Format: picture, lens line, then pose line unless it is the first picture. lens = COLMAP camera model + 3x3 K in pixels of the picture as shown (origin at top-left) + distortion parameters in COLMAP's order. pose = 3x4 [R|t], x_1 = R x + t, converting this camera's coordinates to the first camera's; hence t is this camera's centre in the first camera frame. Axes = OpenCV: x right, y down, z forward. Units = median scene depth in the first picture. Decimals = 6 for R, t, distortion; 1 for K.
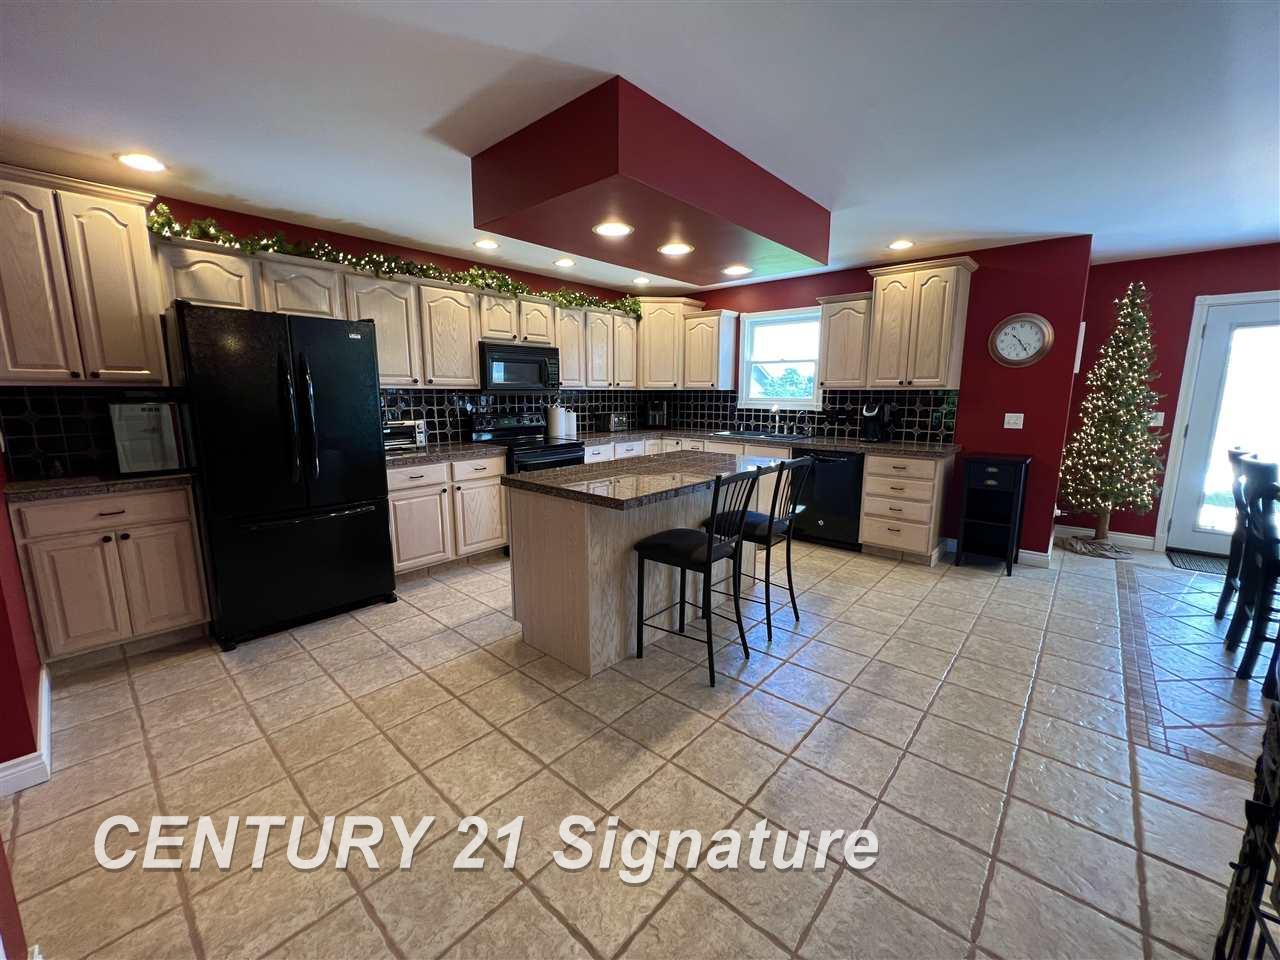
lens RADIAL K [[514.5, 0, 638.7], [0, 514.5, 478.9], [0, 0, 1]] dist [-0.001570, 0.000331]
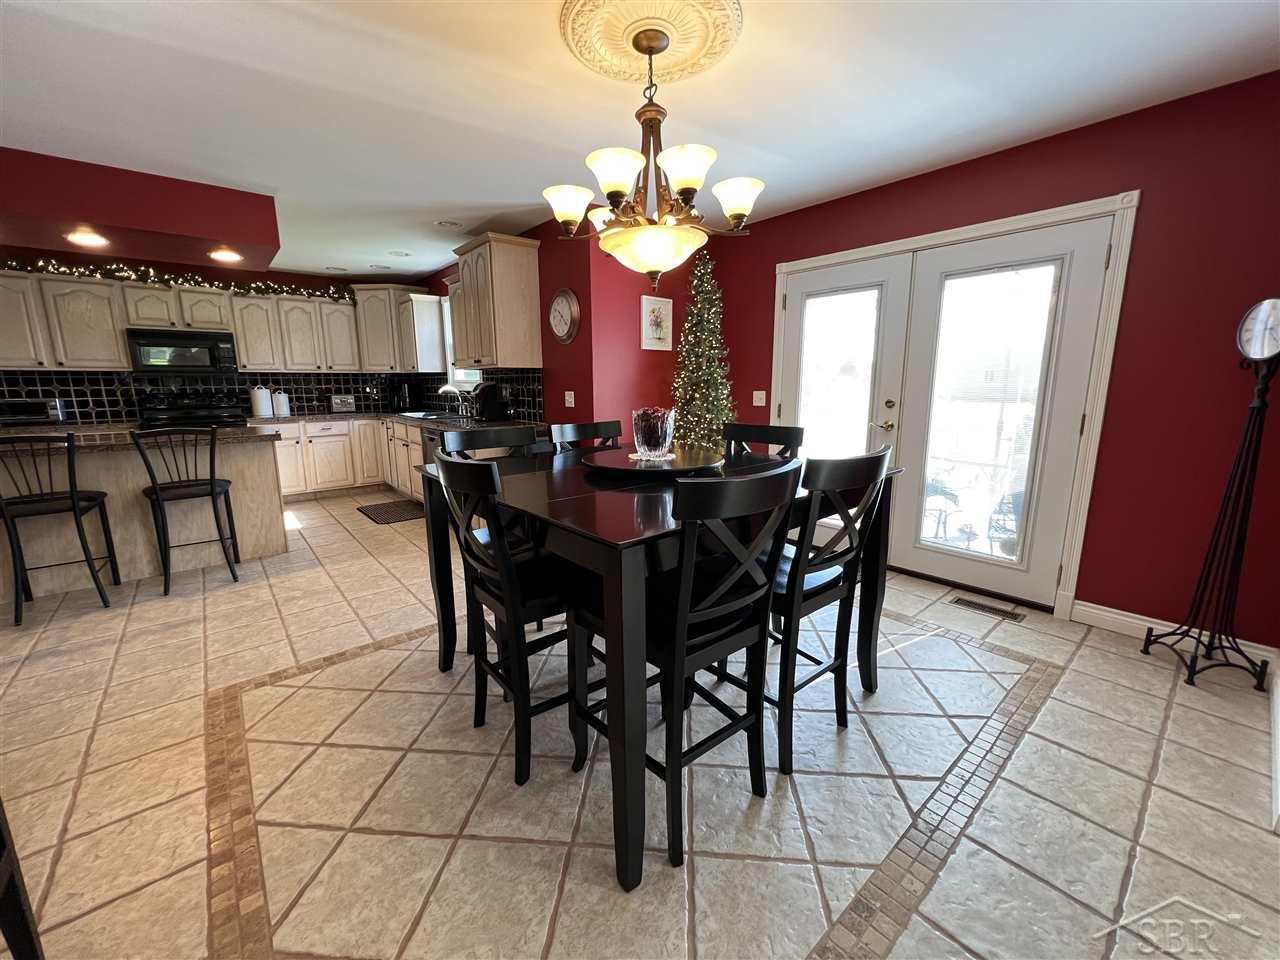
lens RADIAL K [[514.5, 0, 640.2], [0, 514.5, 477.8], [0, 0, 1]] dist [-0.001570, 0.000331]
pose [[0.990139, 0.020914, -0.138521, 0.941874], [-0.018866, 0.999693, 0.016083, 0.018377], [0.138814, -0.013311, 0.990229, 0.042099]]
